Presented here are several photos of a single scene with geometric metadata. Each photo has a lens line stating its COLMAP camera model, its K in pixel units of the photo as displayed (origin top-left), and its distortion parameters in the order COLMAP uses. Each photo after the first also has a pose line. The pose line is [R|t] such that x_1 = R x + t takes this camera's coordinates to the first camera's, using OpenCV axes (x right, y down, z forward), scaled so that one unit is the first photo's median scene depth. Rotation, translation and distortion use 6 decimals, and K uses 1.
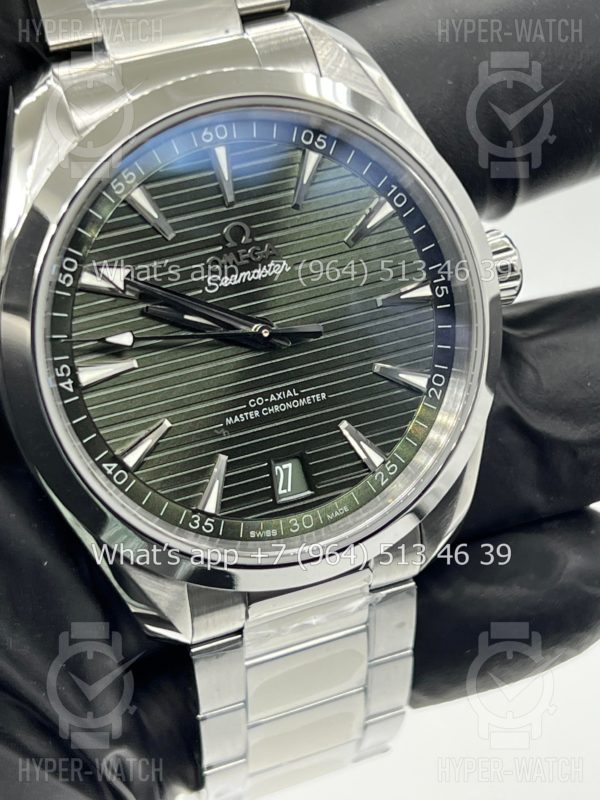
lens RADIAL K [[1937.1, 0, 301.0], [0, 1937.1, 396.0], [0, 0, 1]] dist [0.295516, 0.000000]
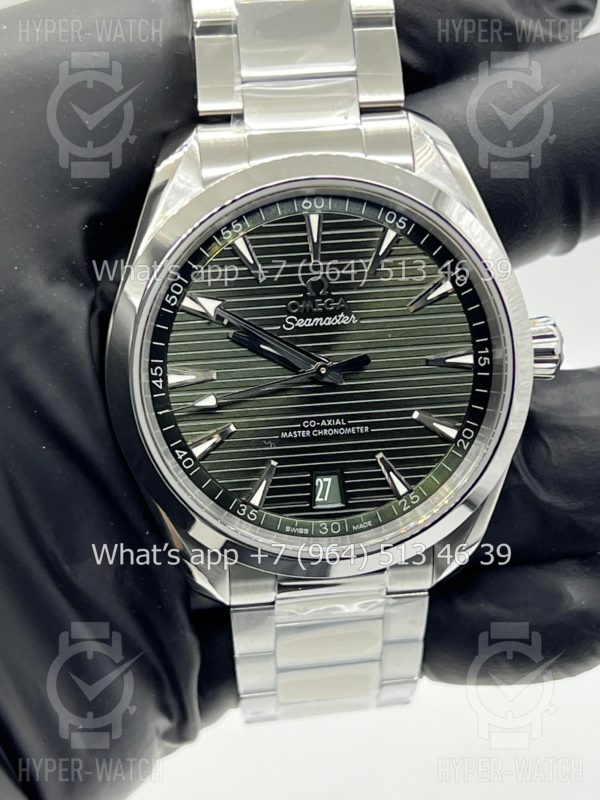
lens RADIAL K [[1937.1, 0, 302.7], [0, 1937.1, 402.0], [0, 0, 1]] dist [0.295516, 0.000000]
pose [[0.962808, 0.191374, -0.190729, 0.203219], [-0.183071, 0.981242, 0.060409, -0.083466], [0.198712, -0.023245, 0.979782, -0.197120]]
